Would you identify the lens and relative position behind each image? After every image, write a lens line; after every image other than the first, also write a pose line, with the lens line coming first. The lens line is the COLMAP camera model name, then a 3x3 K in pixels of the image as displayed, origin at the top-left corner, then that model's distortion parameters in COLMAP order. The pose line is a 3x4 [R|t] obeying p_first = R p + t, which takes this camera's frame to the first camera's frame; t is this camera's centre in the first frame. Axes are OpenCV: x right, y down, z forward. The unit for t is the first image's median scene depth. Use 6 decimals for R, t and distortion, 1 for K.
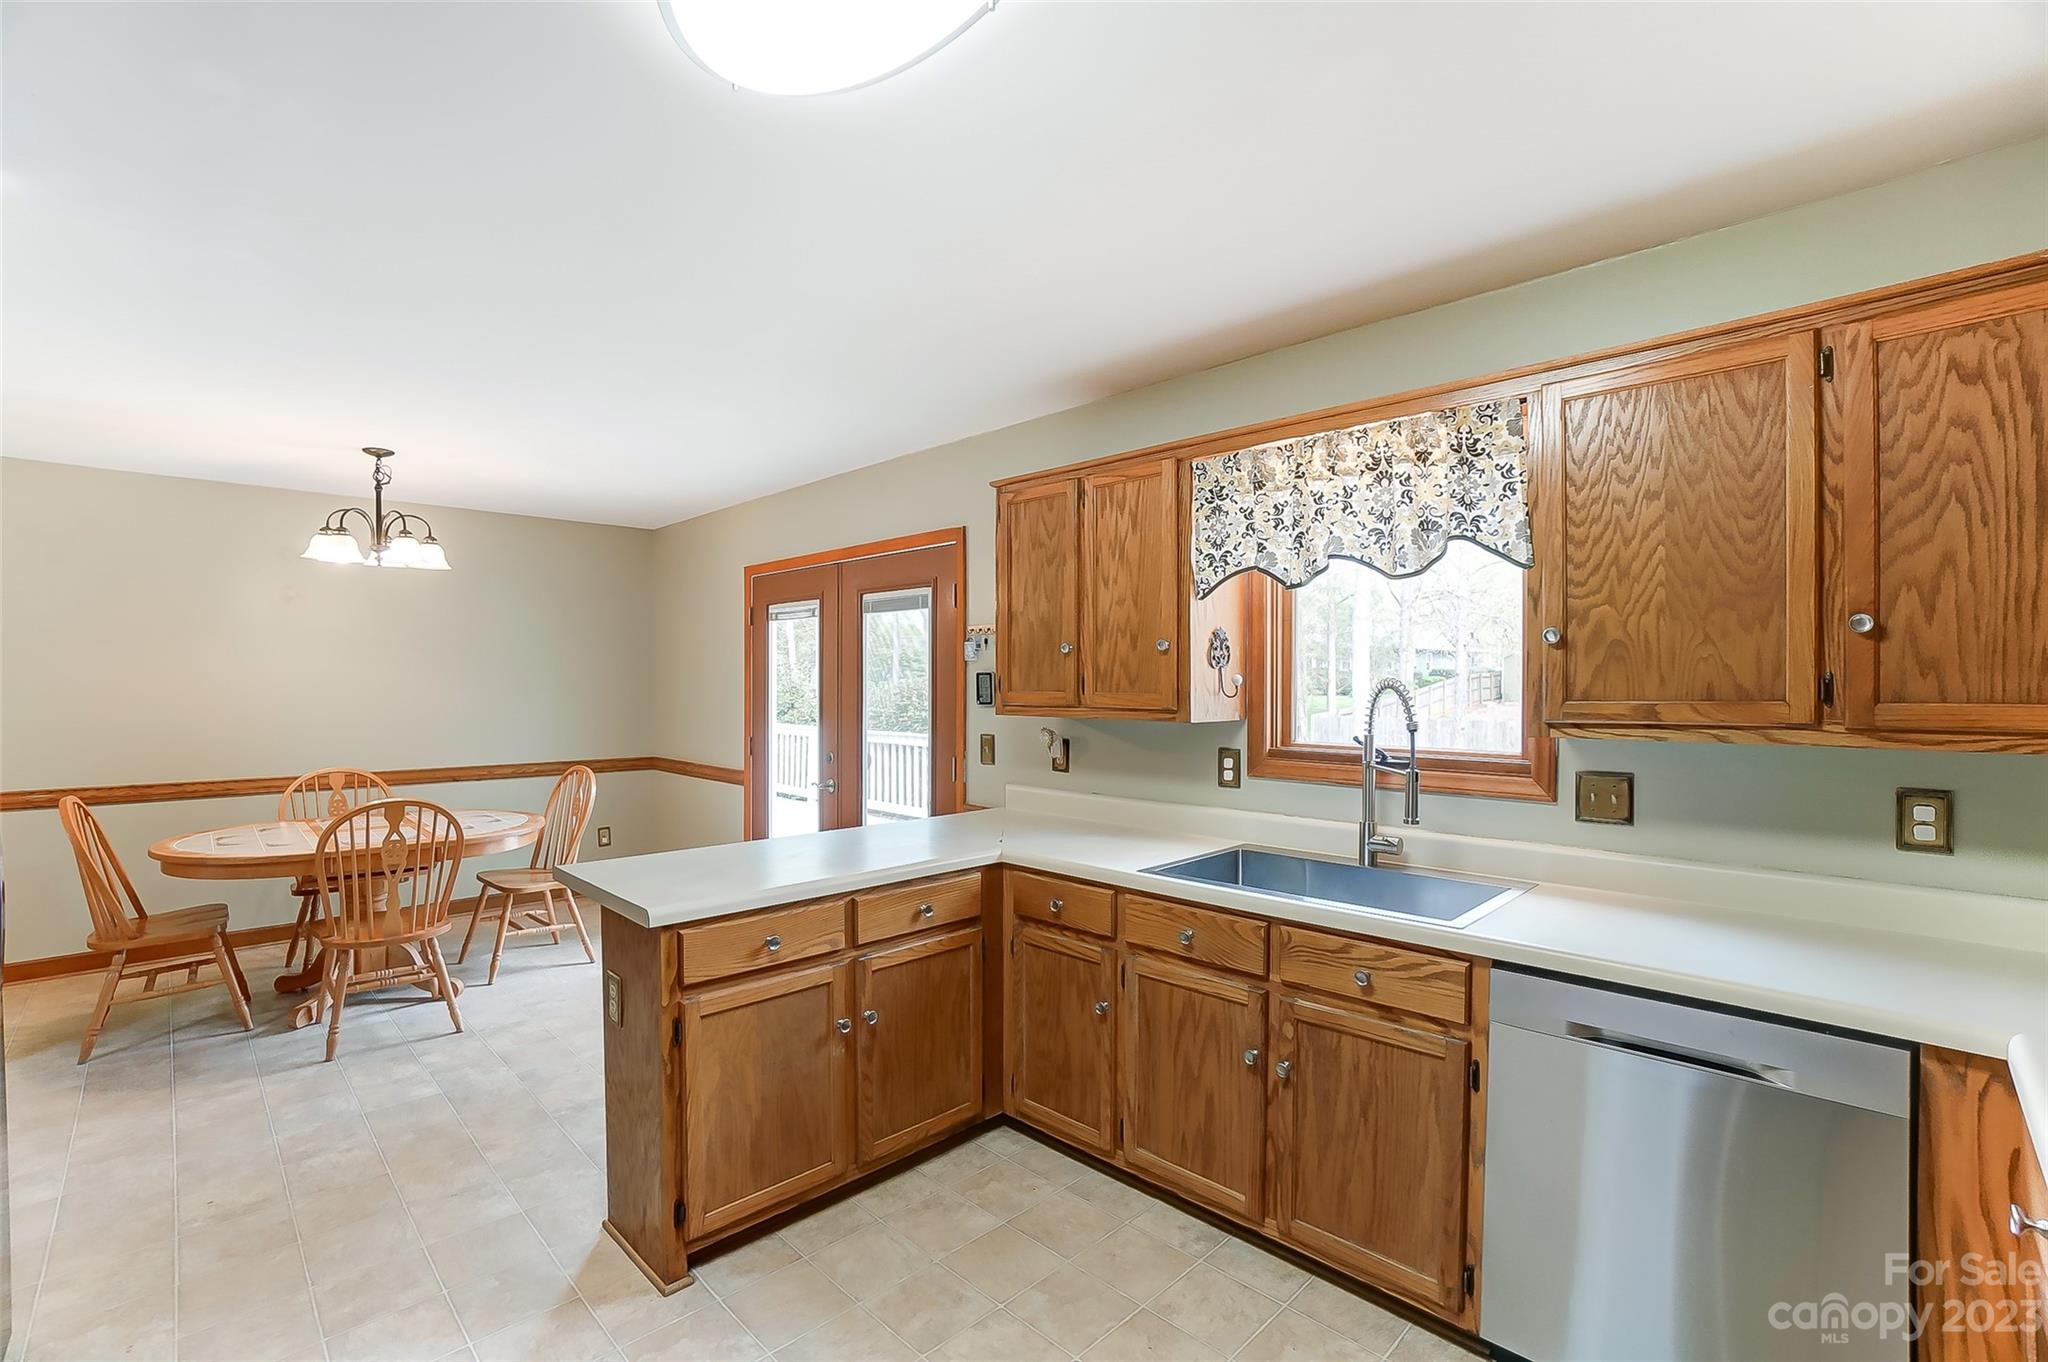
lens RADIAL K [[900.1, 0, 998.4], [0, 900.1, 691.6], [0, 0, 1]] dist [-0.072396, 0.028803]
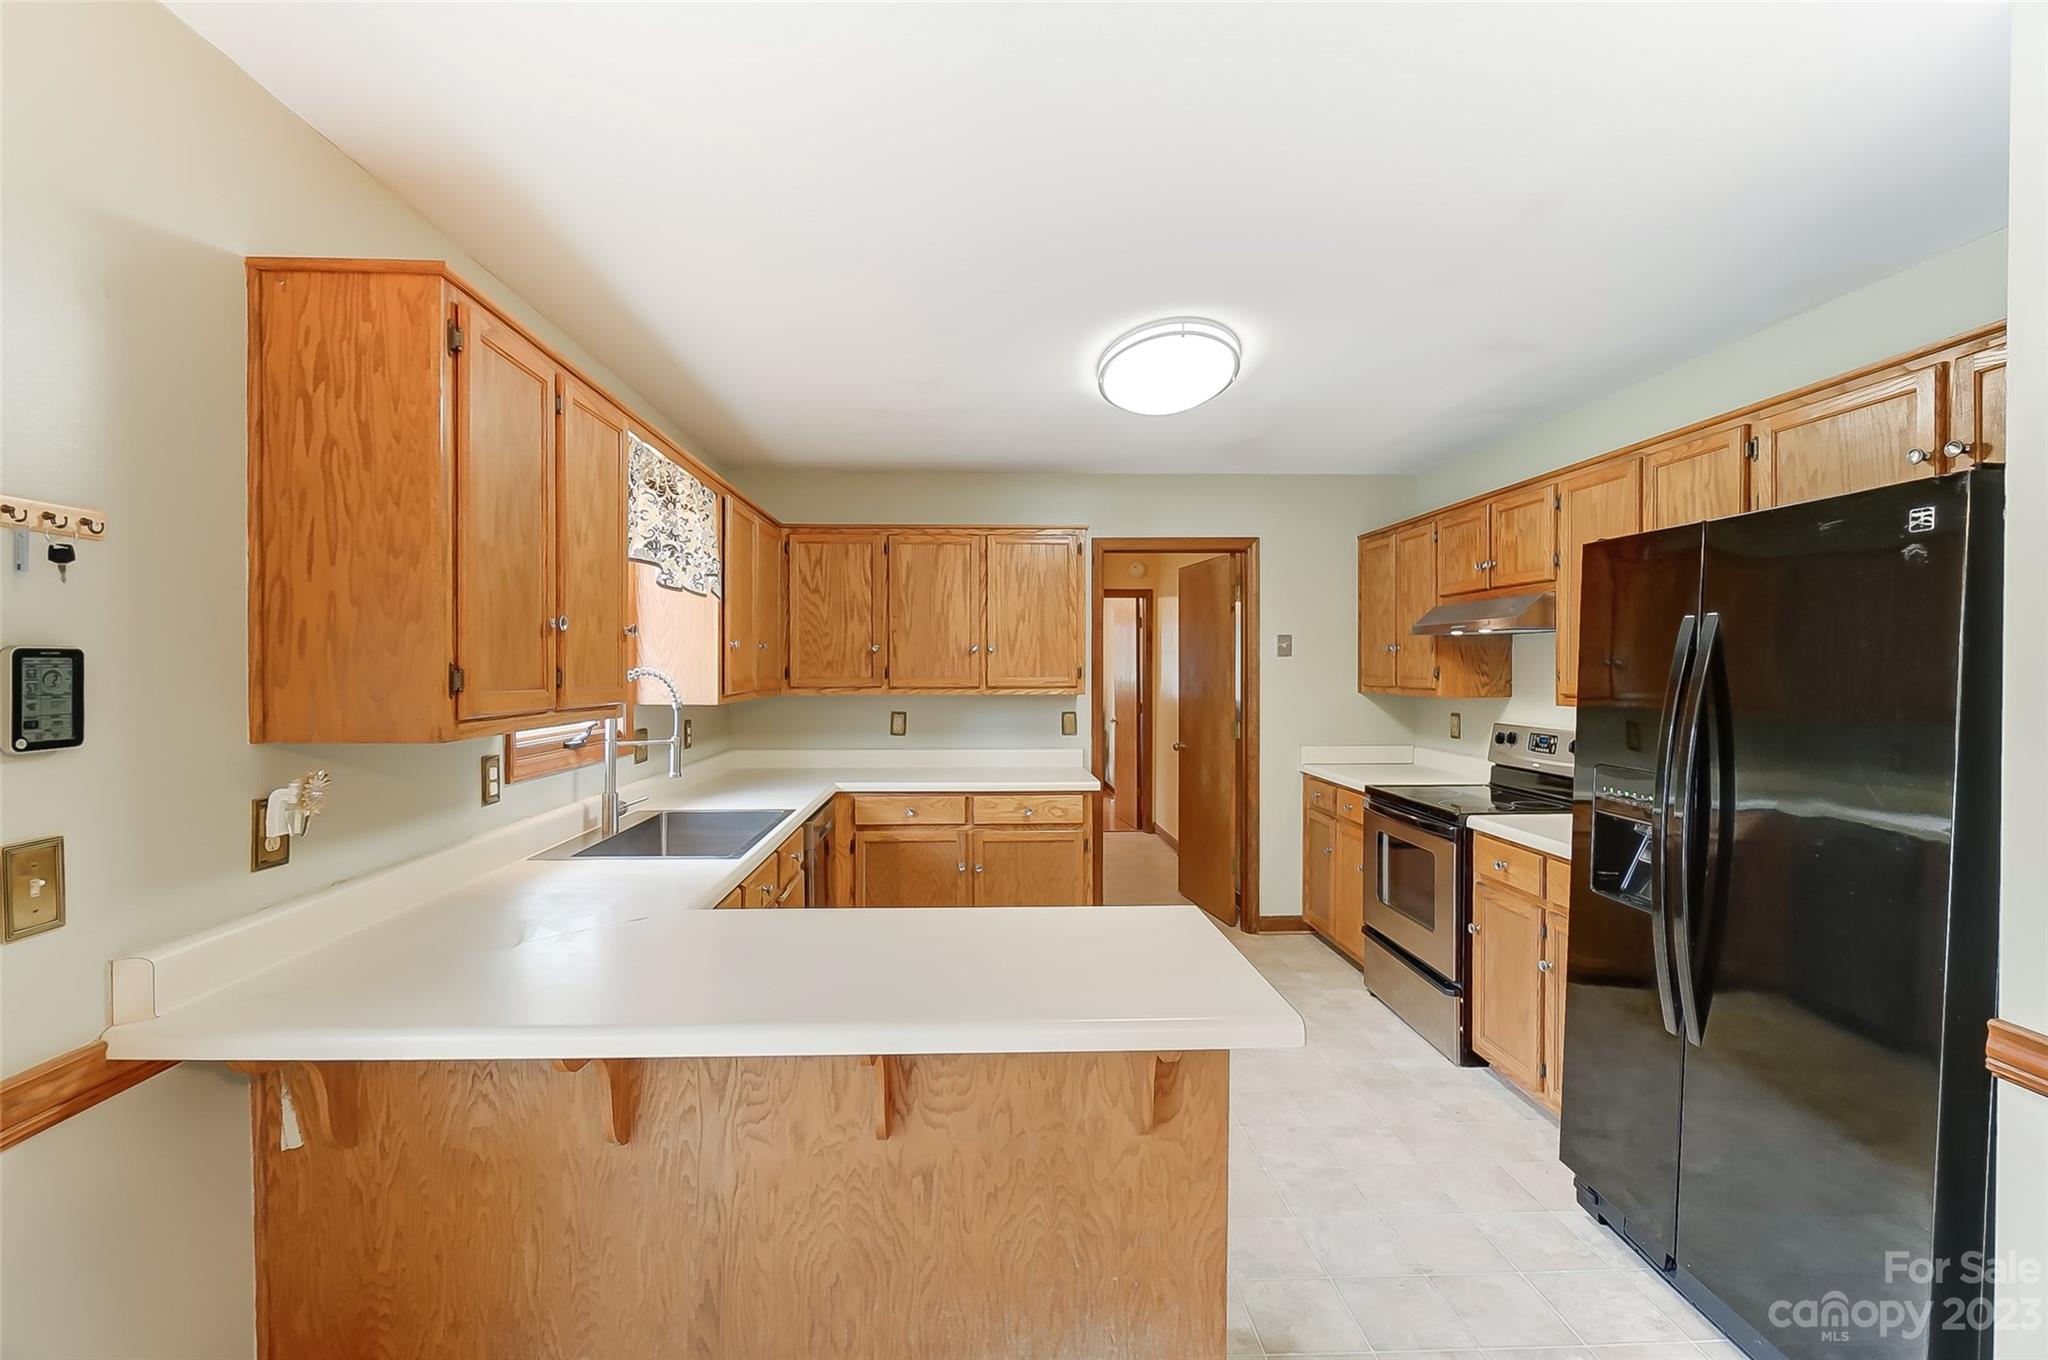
lens RADIAL K [[891.1, 0, 1001.5], [0, 891.1, 681.1], [0, 0, 1]] dist [-0.008866, -0.000242]
pose [[-0.737836, -0.011421, 0.674884, -0.673762], [0.005703, 0.999716, 0.023153, -0.020175], [-0.674956, 0.020932, -0.737561, 1.387230]]
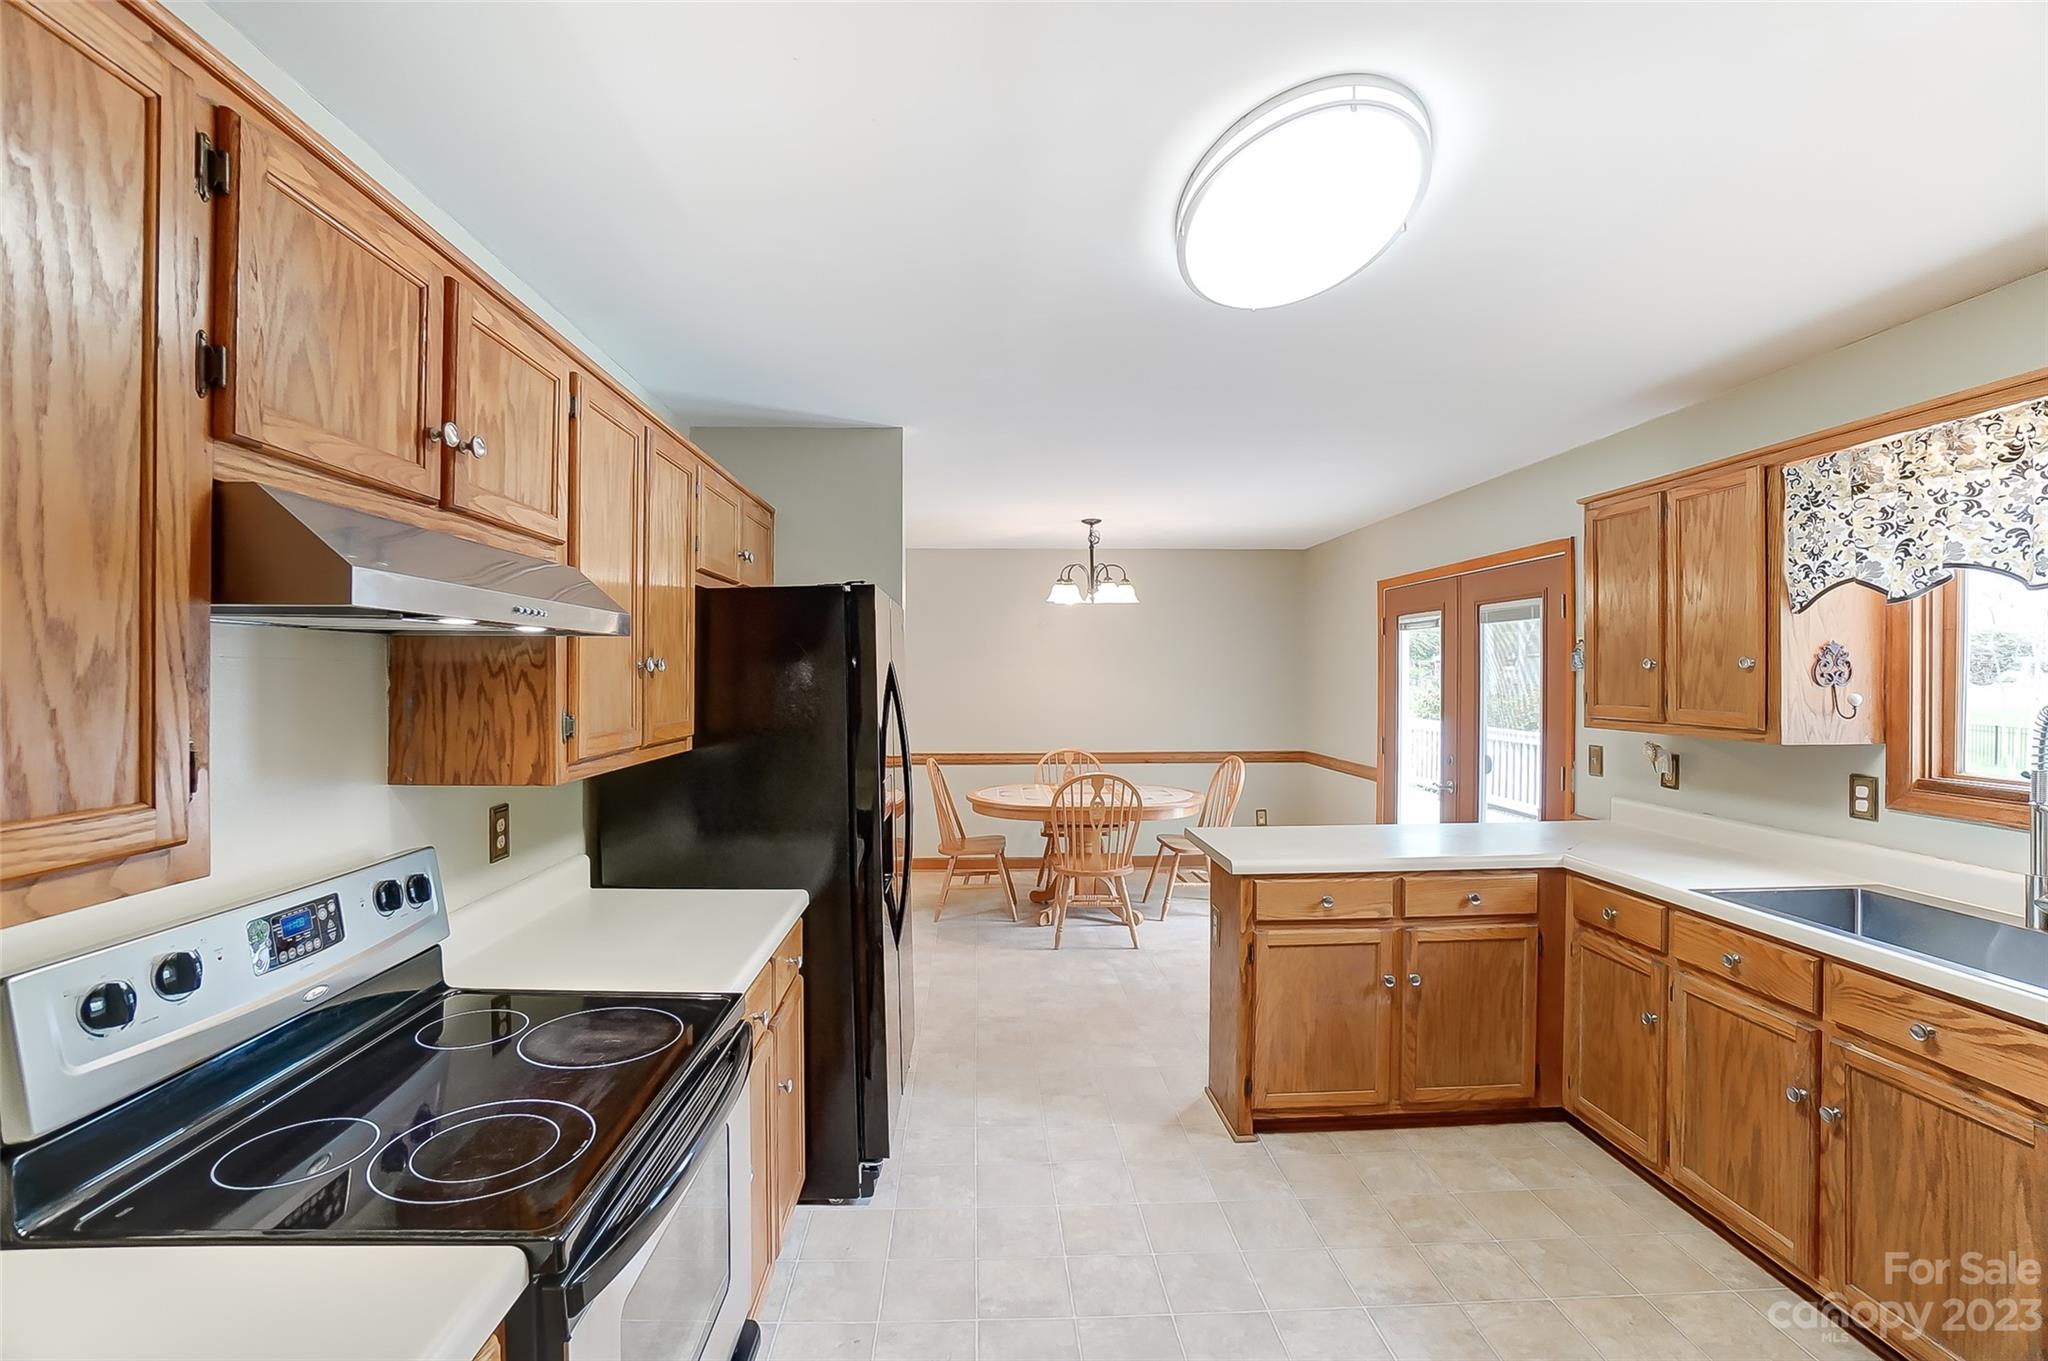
lens RADIAL K [[908.7, 0, 1002.8], [0, 908.7, 675.4], [0, 0, 1]] dist [-0.065682, 0.024195]
pose [[0.738870, -0.002672, -0.673843, 0.227615], [-0.003066, 0.999968, -0.007326, -0.028714], [0.673841, 0.007479, 0.738839, -0.230757]]
